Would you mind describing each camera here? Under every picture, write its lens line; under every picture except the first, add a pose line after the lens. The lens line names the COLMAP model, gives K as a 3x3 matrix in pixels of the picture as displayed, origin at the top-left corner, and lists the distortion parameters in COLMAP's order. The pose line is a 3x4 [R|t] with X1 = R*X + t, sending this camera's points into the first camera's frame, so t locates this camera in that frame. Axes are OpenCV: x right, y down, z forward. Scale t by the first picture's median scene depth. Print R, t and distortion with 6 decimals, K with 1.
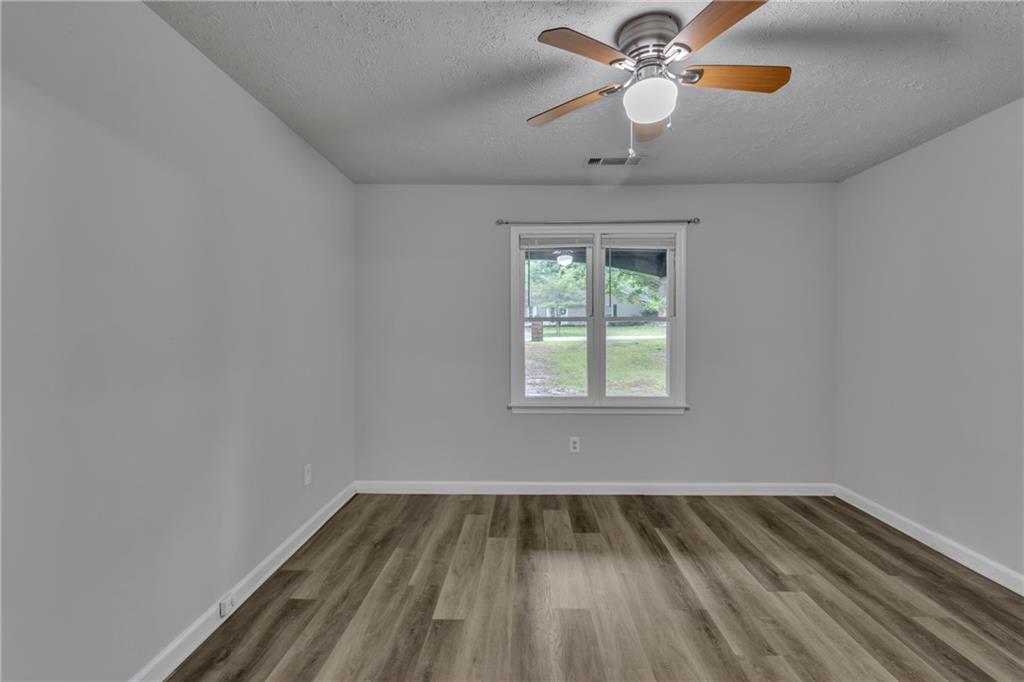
lens RADIAL K [[481.5, 0, 516.2], [0, 481.5, 329.5], [0, 0, 1]] dist [0.005668, 0.001091]
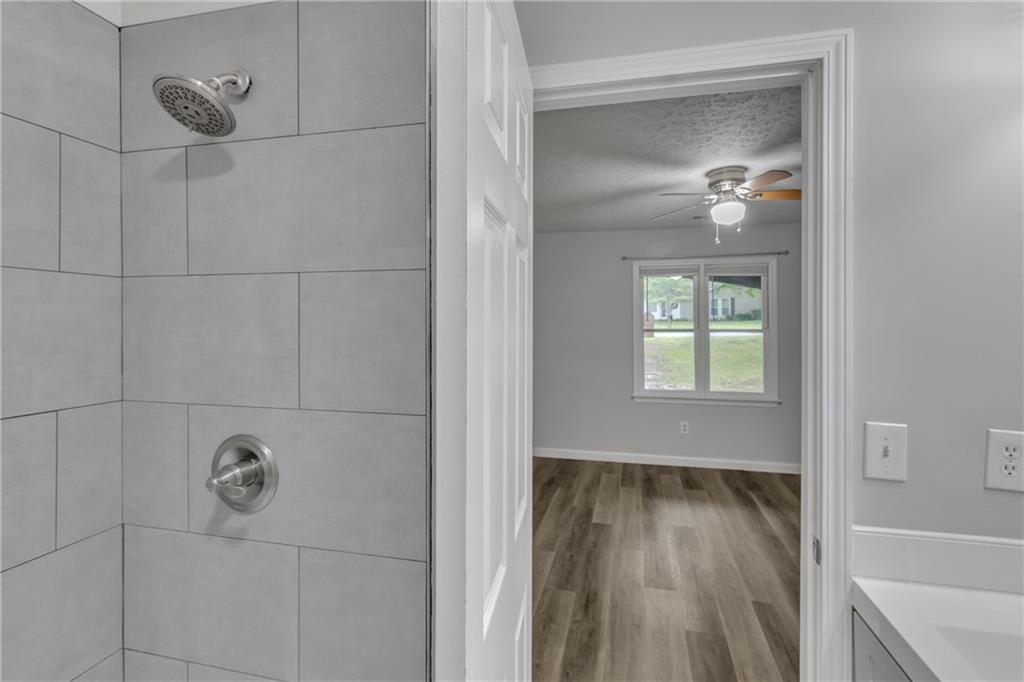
lens RADIAL K [[485.2, 0, 511.6], [0, 485.2, 316.4], [0, 0, 1]] dist [0.002716, 0.000233]
pose [[0.974281, -0.004845, -0.225283, -0.045599], [0.001772, 0.999903, -0.013839, -0.053094], [0.225328, 0.013083, 0.974195, -0.474180]]
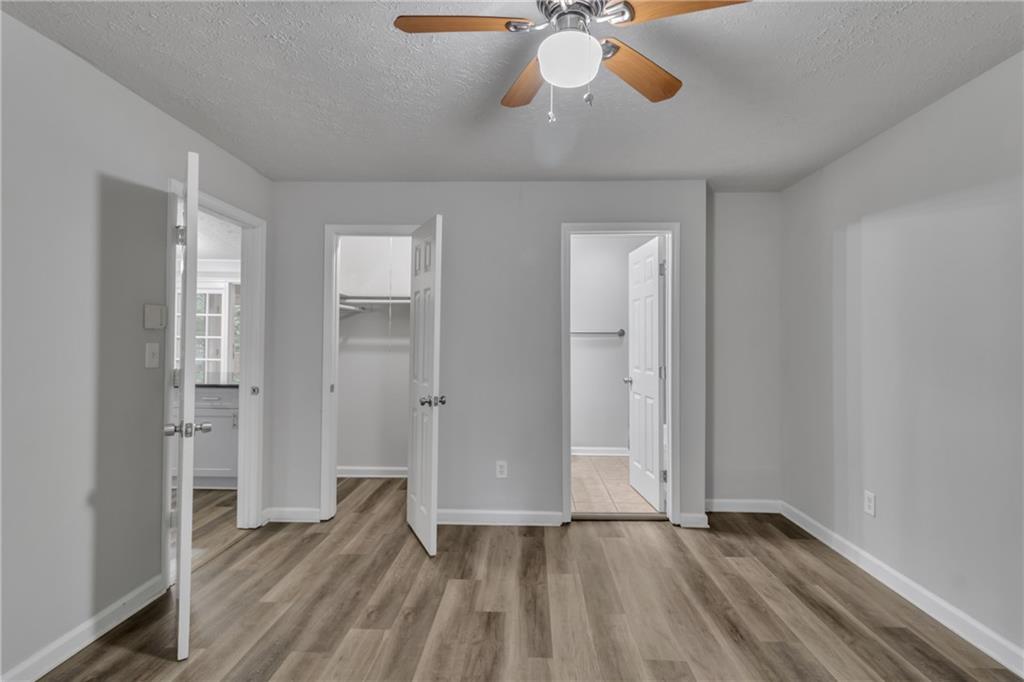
lens RADIAL K [[481.5, 0, 516.2], [0, 481.5, 329.5], [0, 0, 1]] dist [0.005668, 0.001091]
pose [[-0.999909, -0.008514, 0.010495, 0.209752], [-0.008794, 0.999599, -0.026900, 0.005405], [-0.010261, -0.026990, -0.999583, 1.090171]]
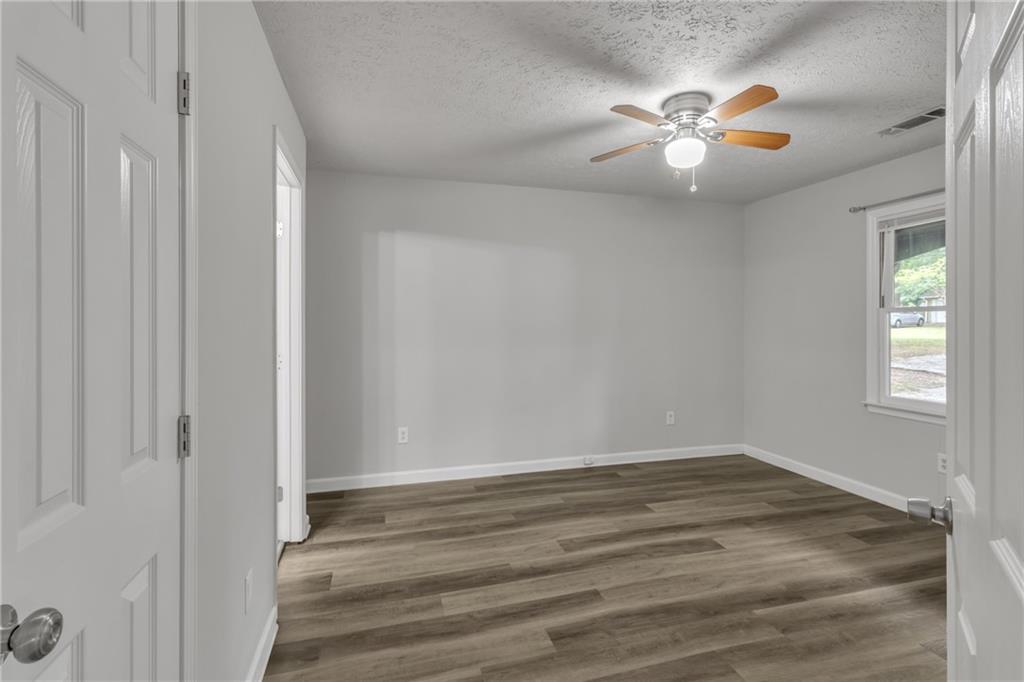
lens RADIAL K [[481.5, 0, 516.2], [0, 481.5, 329.5], [0, 0, 1]] dist [0.005668, 0.001091]
pose [[0.297925, 0.012406, -0.954509, 0.852492], [0.002048, 0.999905, 0.013635, 0.001464], [0.954587, -0.006017, 0.297871, 0.091089]]
